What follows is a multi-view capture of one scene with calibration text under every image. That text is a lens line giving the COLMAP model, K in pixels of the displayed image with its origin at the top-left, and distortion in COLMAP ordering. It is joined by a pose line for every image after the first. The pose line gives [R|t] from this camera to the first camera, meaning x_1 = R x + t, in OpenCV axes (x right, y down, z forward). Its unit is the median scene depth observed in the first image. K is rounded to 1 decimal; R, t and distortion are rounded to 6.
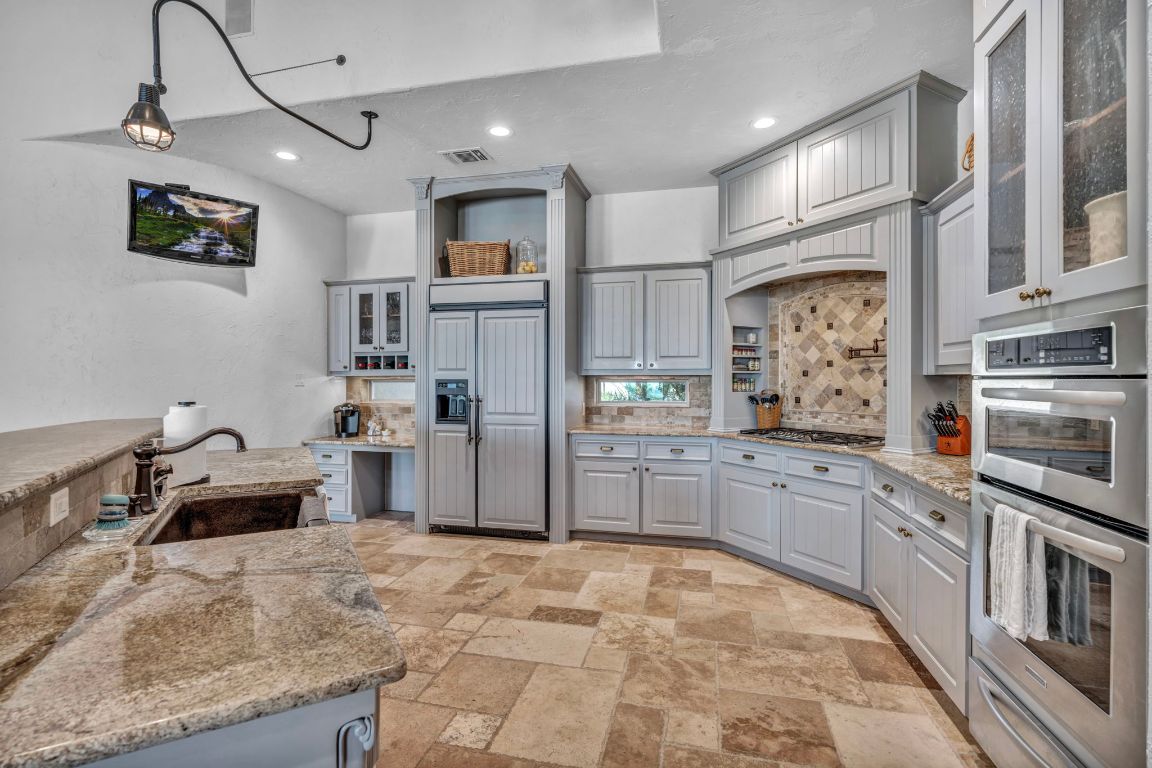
lens RADIAL K [[531.0, 0, 576.0], [0, 531.0, 384.0], [0, 0, 1]] dist [-0.000792, -0.000109]
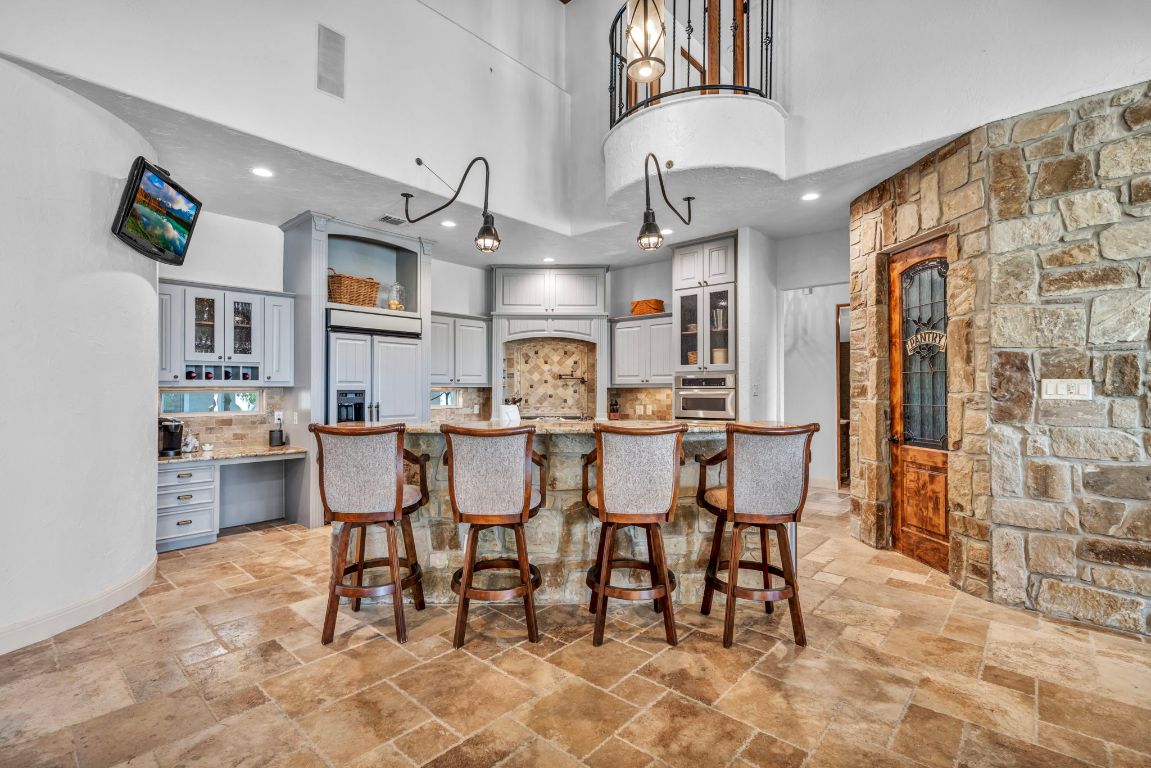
lens RADIAL K [[530.5, 0, 575.5], [0, 530.5, 384.0], [0, 0, 1]] dist [-0.000792, -0.000109]
pose [[0.471370, 0.008286, 0.881897, -1.125587], [0.008857, 0.999861, -0.014128, -0.000905], [-0.881891, 0.014471, 0.471231, -0.010852]]
